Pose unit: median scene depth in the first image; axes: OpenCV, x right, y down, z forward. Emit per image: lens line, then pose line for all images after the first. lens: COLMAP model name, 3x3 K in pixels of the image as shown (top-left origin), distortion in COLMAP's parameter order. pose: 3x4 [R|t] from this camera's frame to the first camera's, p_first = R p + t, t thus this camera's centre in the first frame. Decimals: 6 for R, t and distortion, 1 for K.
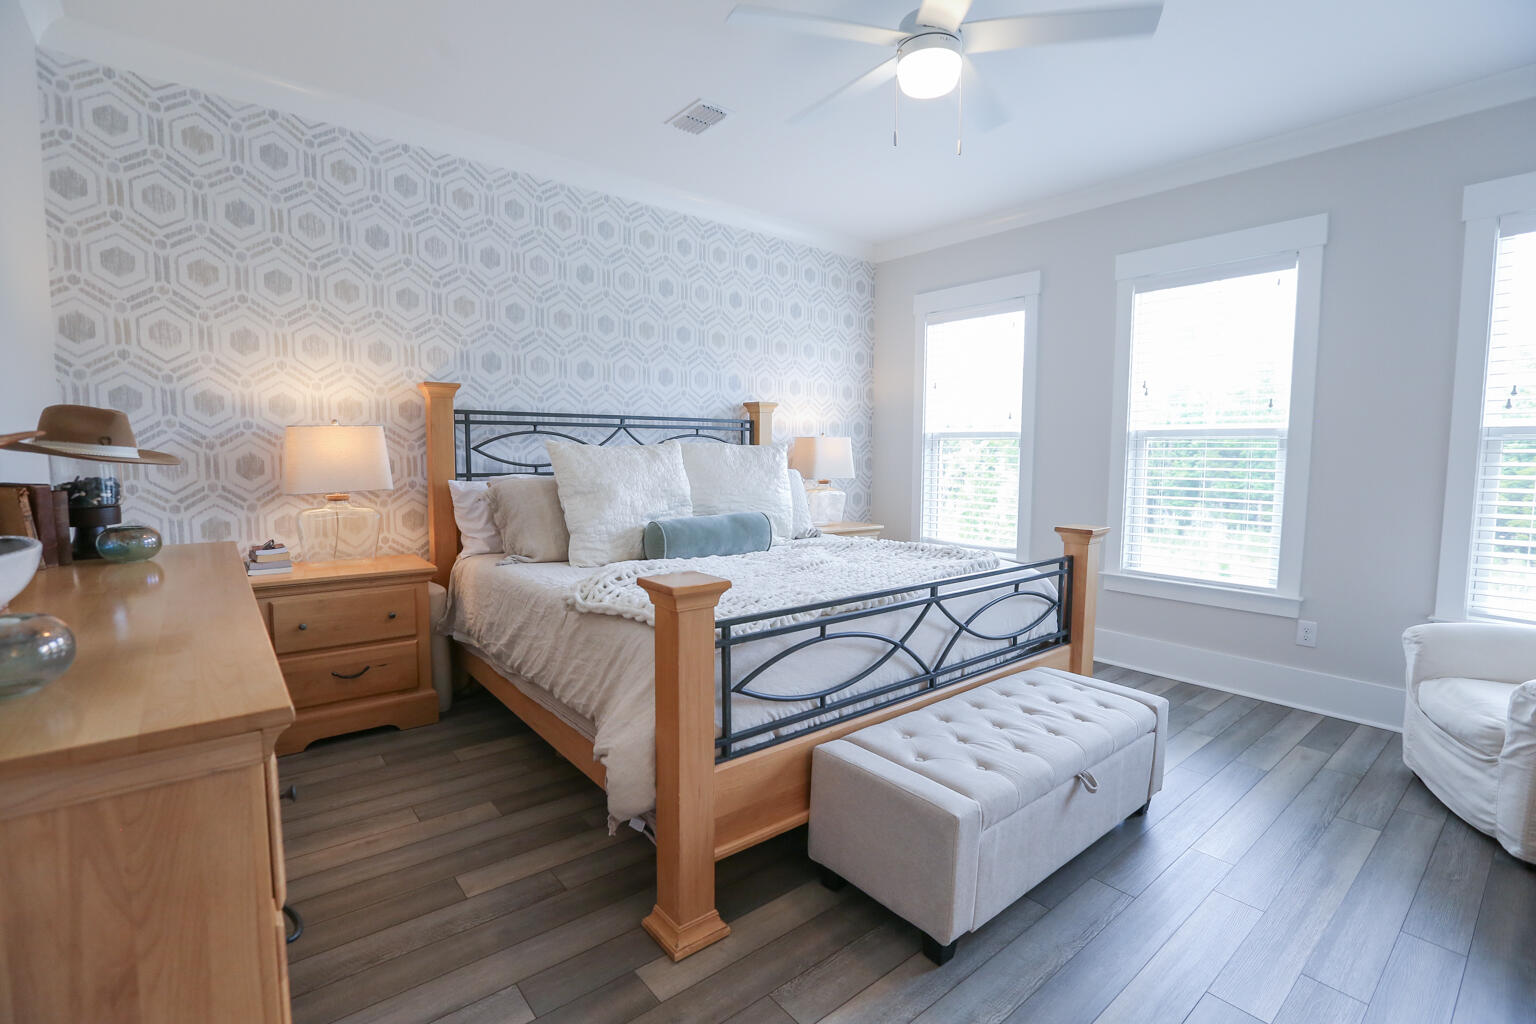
lens RADIAL K [[702.6, 0, 783.4], [0, 702.6, 515.9], [0, 0, 1]] dist [-0.048337, 0.015916]
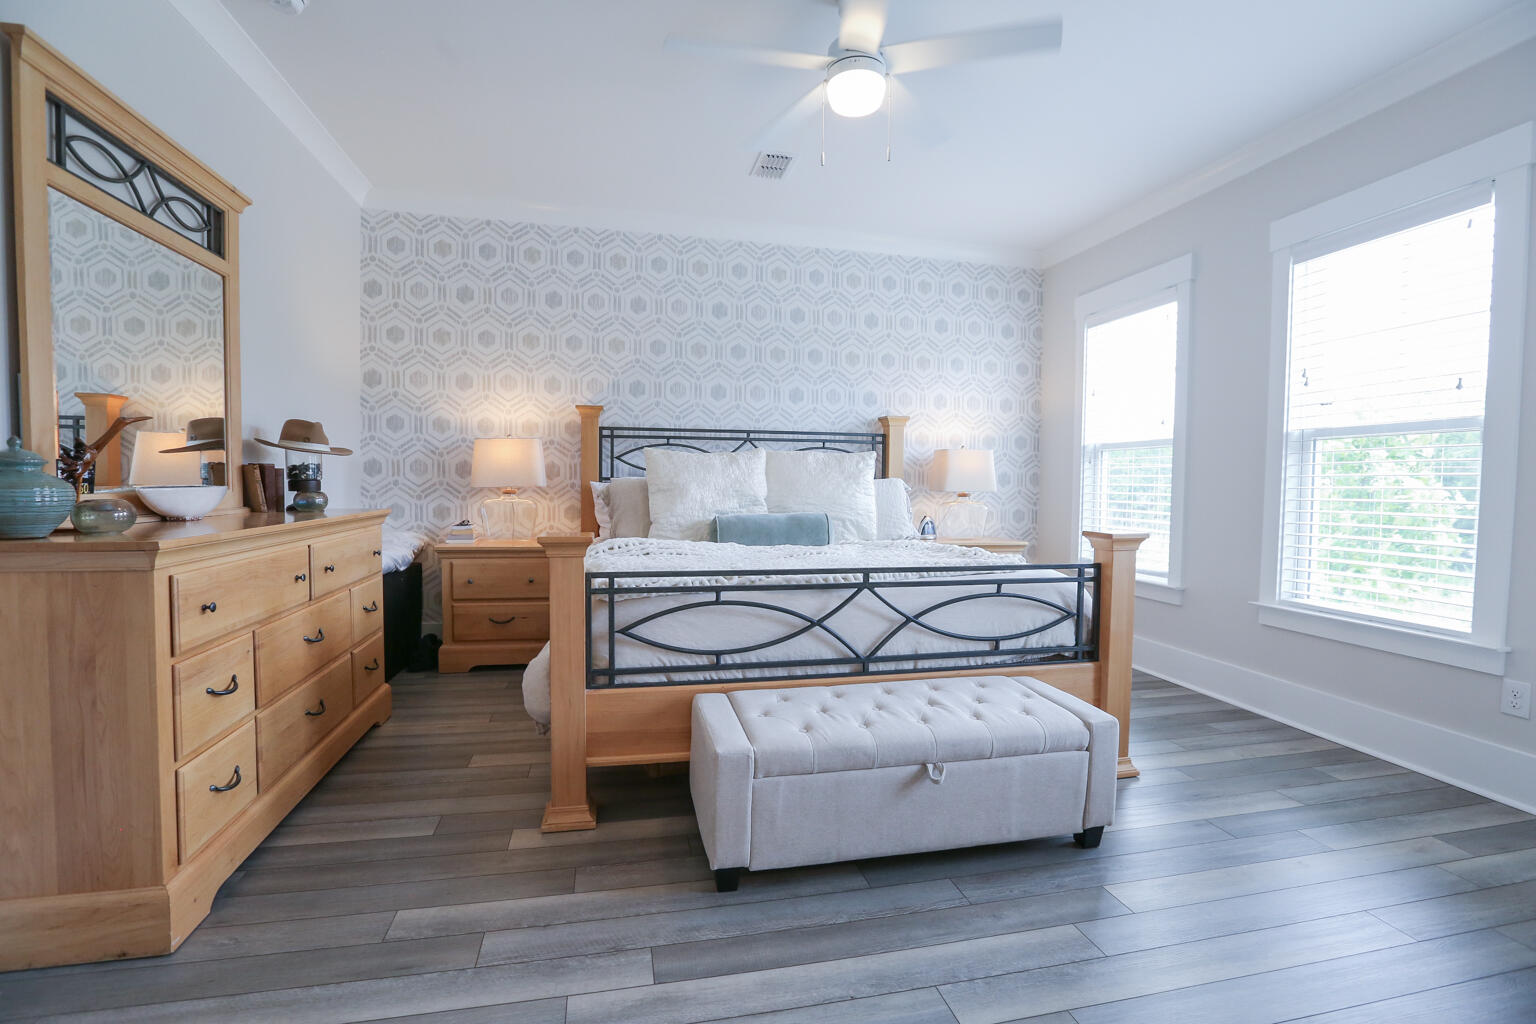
lens RADIAL K [[702.6, 0, 767.6], [0, 702.6, 516.0], [0, 0, 1]] dist [-0.048337, 0.015916]
pose [[0.891367, 0.024105, -0.452642, 0.424356], [-0.045254, 0.998328, -0.035951, 0.046776], [0.451018, 0.052529, 0.890968, 0.006186]]
